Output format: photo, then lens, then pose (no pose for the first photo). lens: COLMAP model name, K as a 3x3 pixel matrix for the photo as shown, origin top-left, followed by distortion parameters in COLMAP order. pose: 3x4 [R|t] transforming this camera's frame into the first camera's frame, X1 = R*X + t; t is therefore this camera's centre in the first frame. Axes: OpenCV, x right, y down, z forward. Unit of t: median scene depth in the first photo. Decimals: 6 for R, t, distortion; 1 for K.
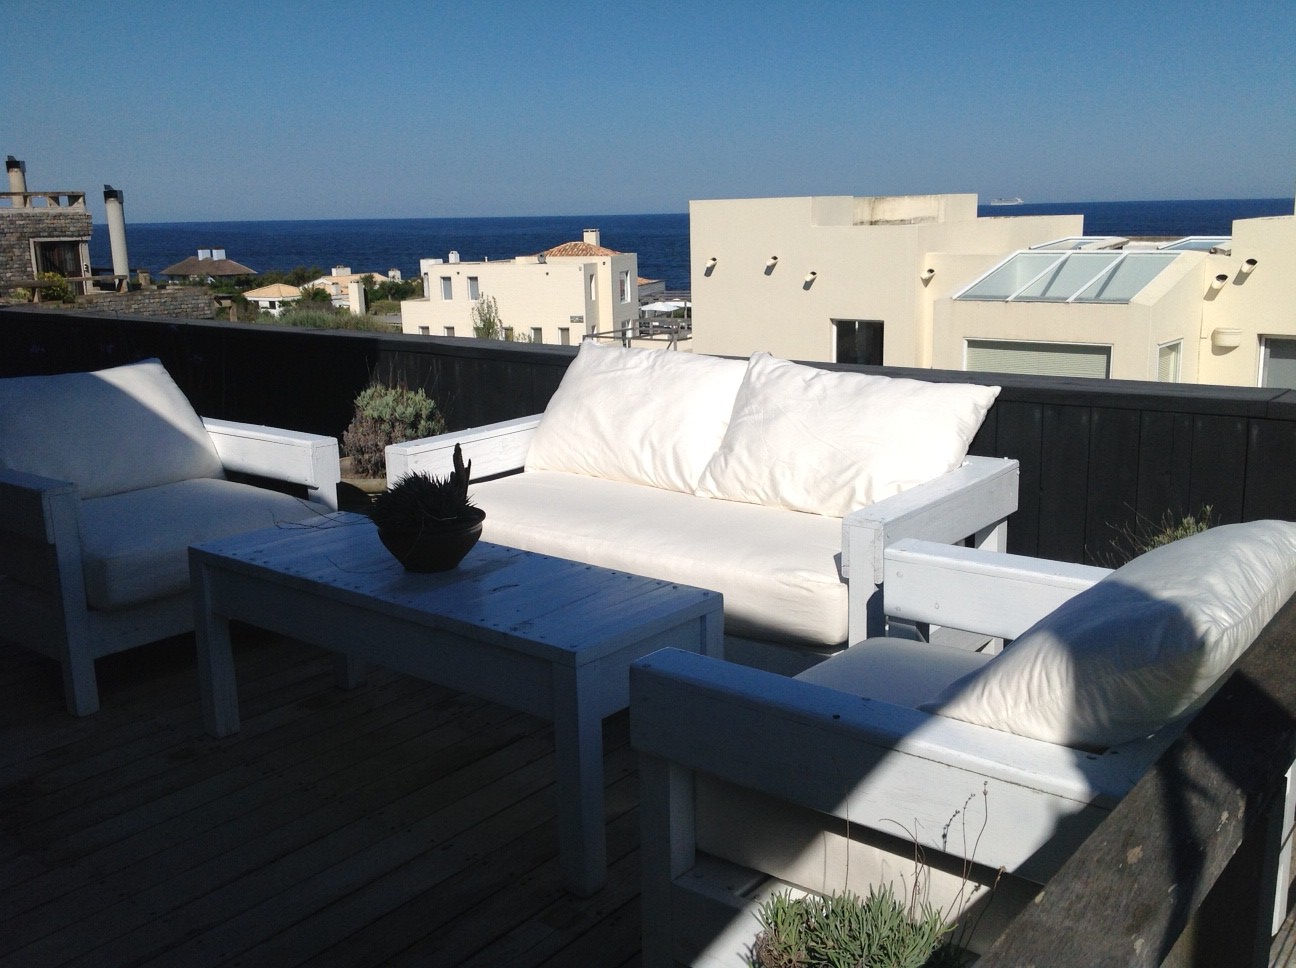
lens RADIAL K [[1257.0, 0, 637.2], [0, 1257.0, 477.8], [0, 0, 1]] dist [0.143819, -0.310218]
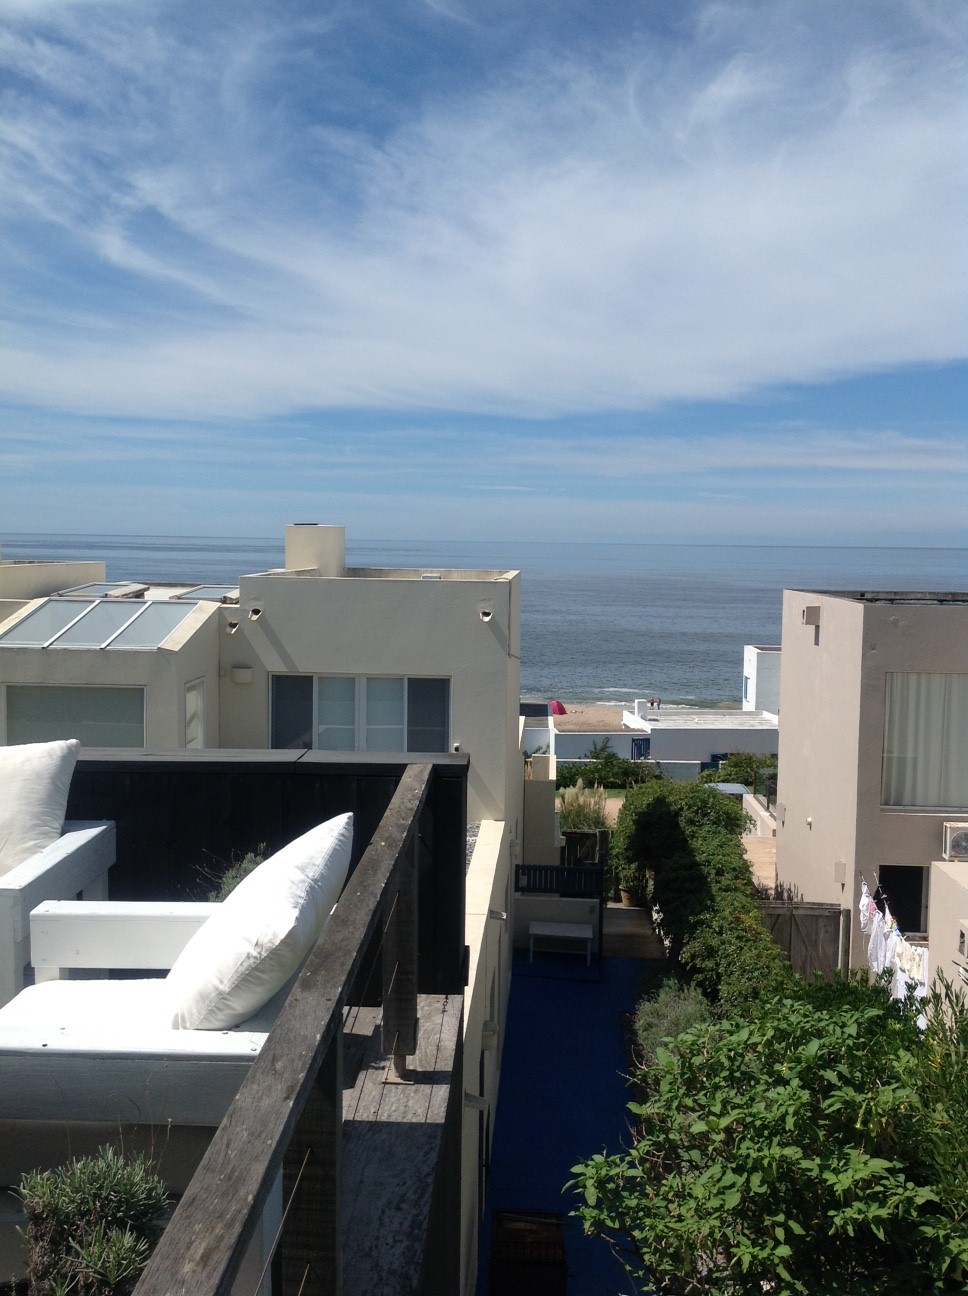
lens RADIAL K [[1230.9, 0, 484.0], [0, 1230.9, 648.0], [0, 0, 1]] dist [0.135179, -0.244914]
pose [[0.809470, -0.013144, 0.587015, -0.113207], [0.089034, 0.990937, -0.100586, -0.025975], [-0.580372, 0.133685, 0.803303, -0.189095]]
